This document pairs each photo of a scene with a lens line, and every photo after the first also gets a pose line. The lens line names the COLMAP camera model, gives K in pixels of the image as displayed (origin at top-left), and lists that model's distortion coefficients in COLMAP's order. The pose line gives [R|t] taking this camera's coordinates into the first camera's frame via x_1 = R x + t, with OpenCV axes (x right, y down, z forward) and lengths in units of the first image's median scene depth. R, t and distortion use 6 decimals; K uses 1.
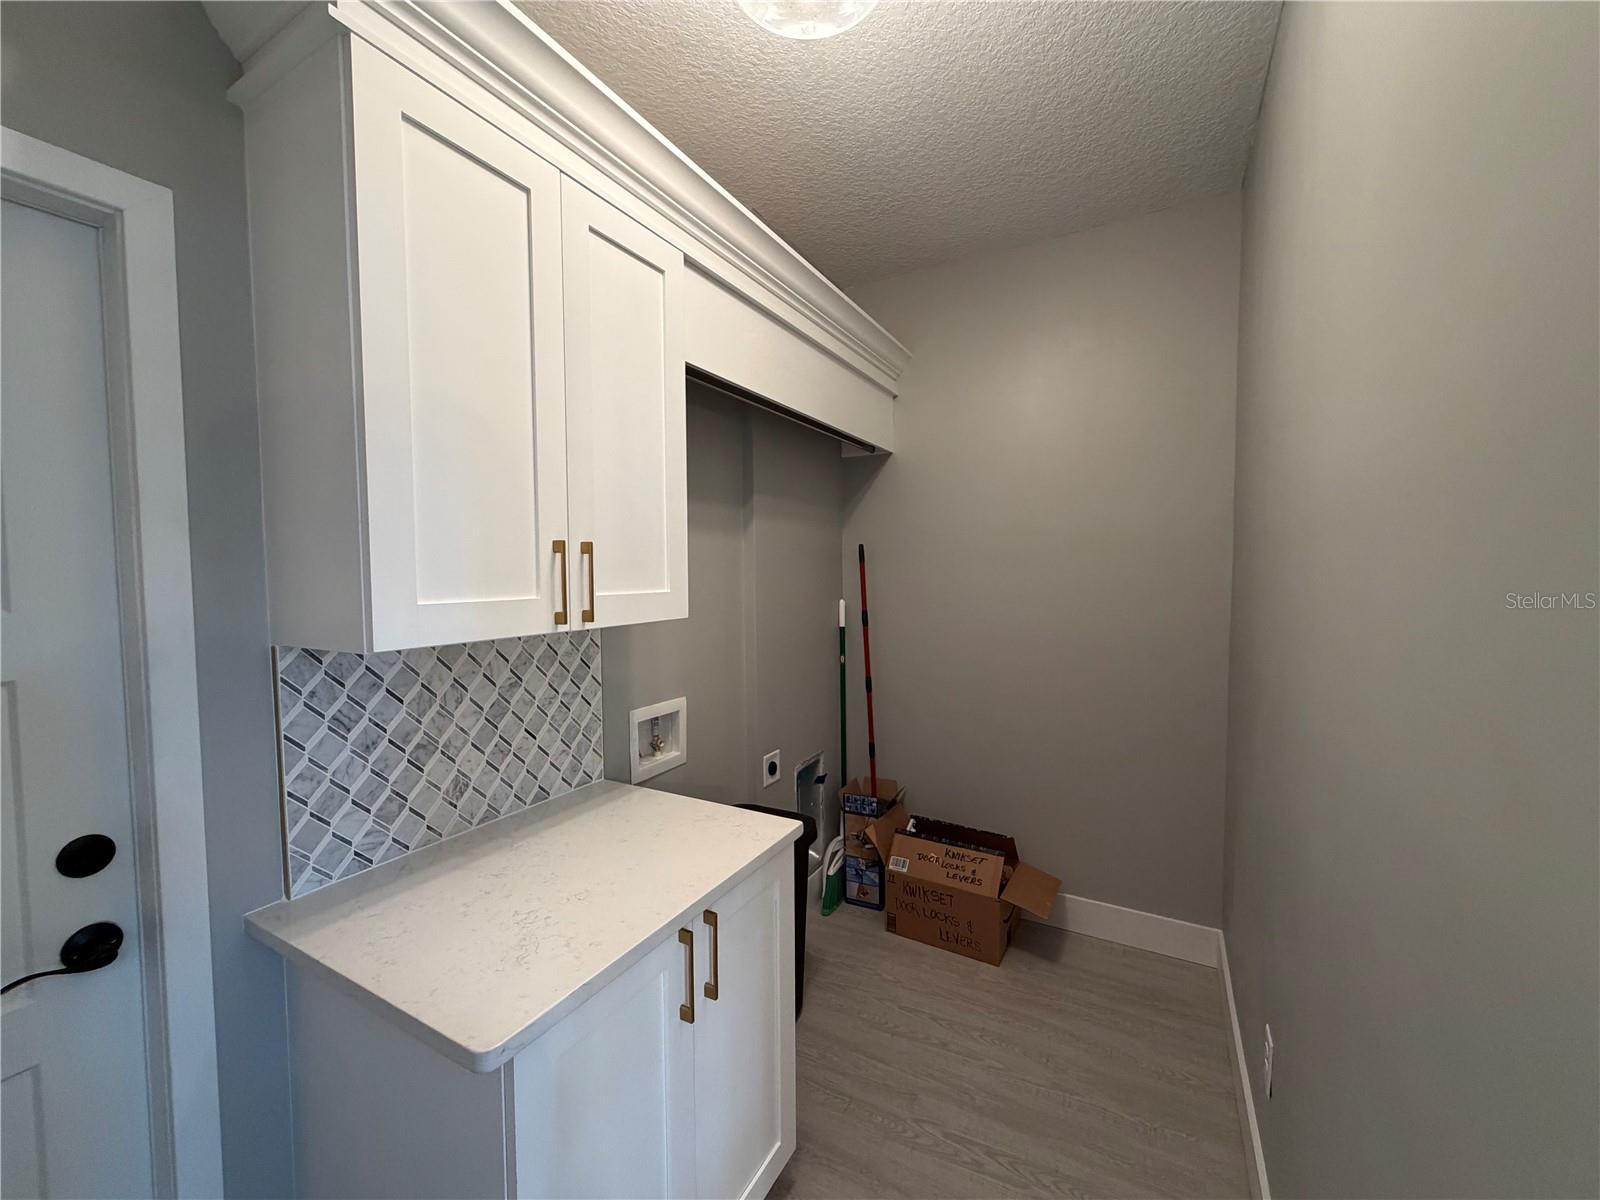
lens RADIAL K [[634.8, 0, 793.2], [0, 634.8, 600.3], [0, 0, 1]] dist [0.001586, 0.000235]
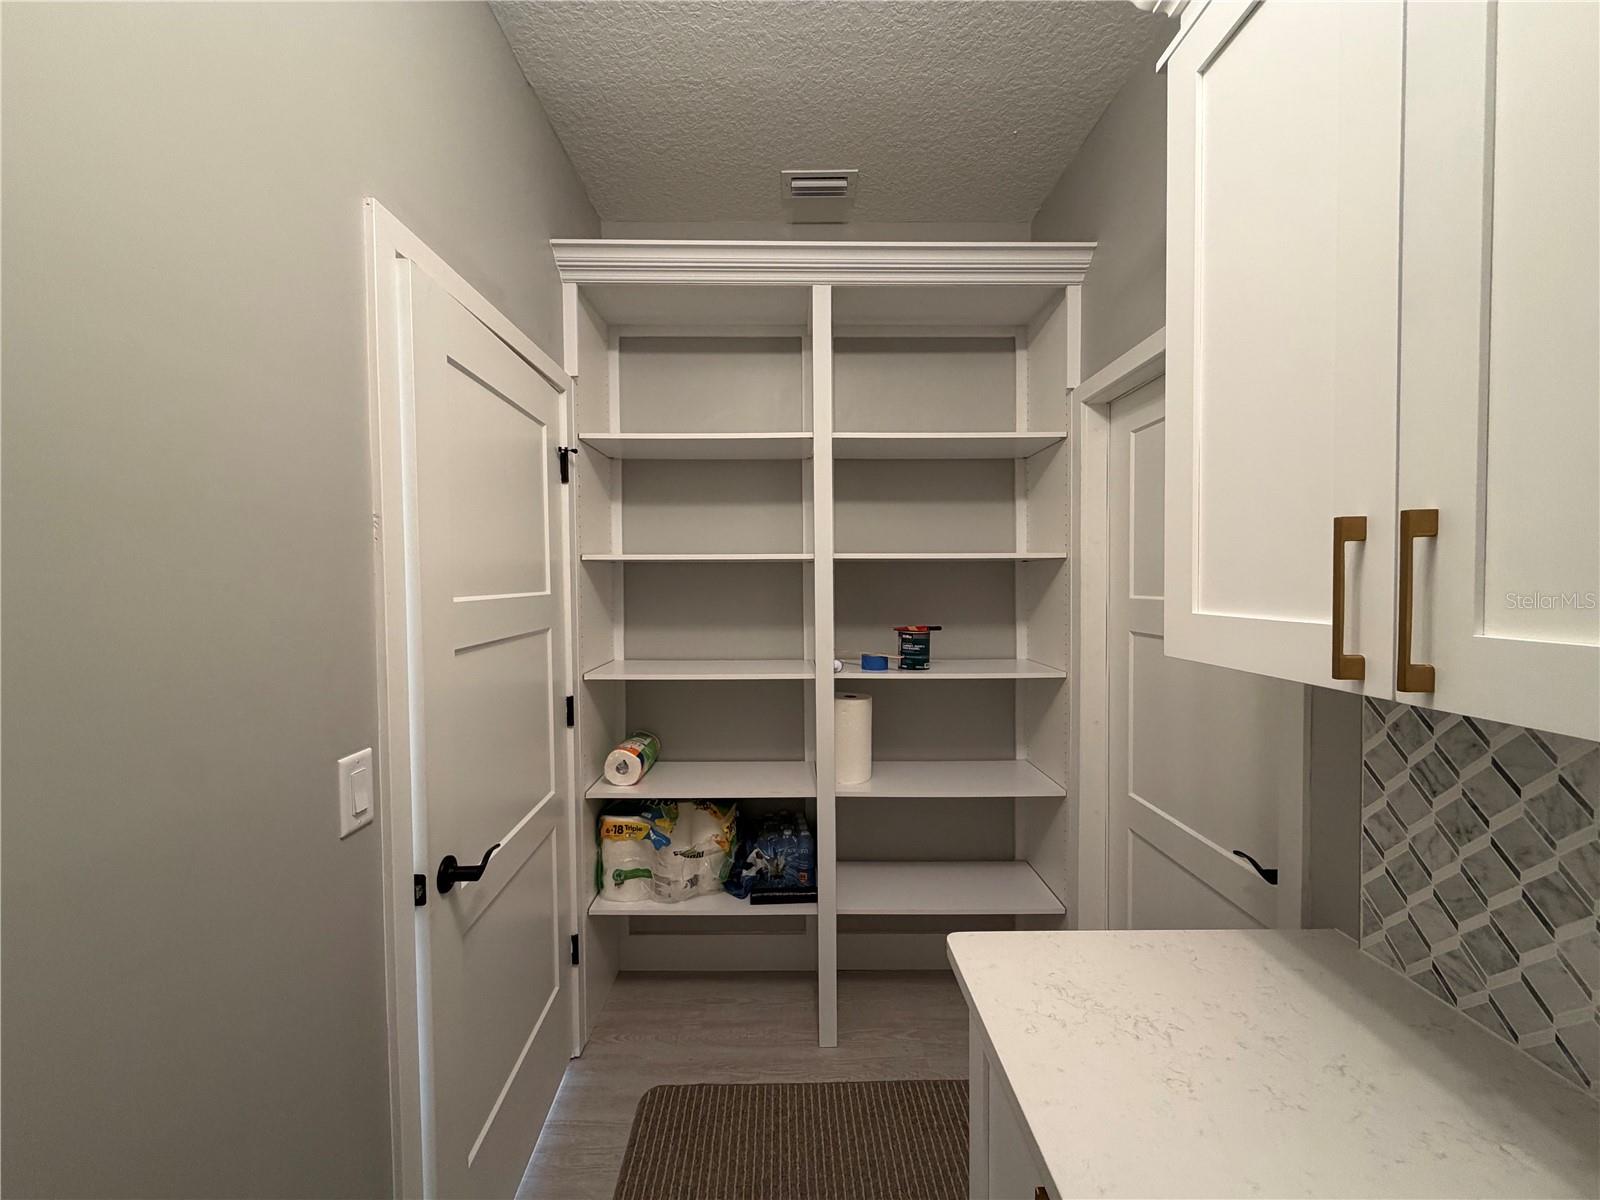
lens RADIAL K [[634.8, 0, 790.3], [0, 634.8, 595.5], [0, 0, 1]] dist [0.001586, 0.000235]
pose [[-0.863813, 0.024644, -0.503209, 0.290540], [-0.013334, 0.997335, 0.071733, -0.061583], [0.503636, 0.068674, -0.861182, 1.218861]]
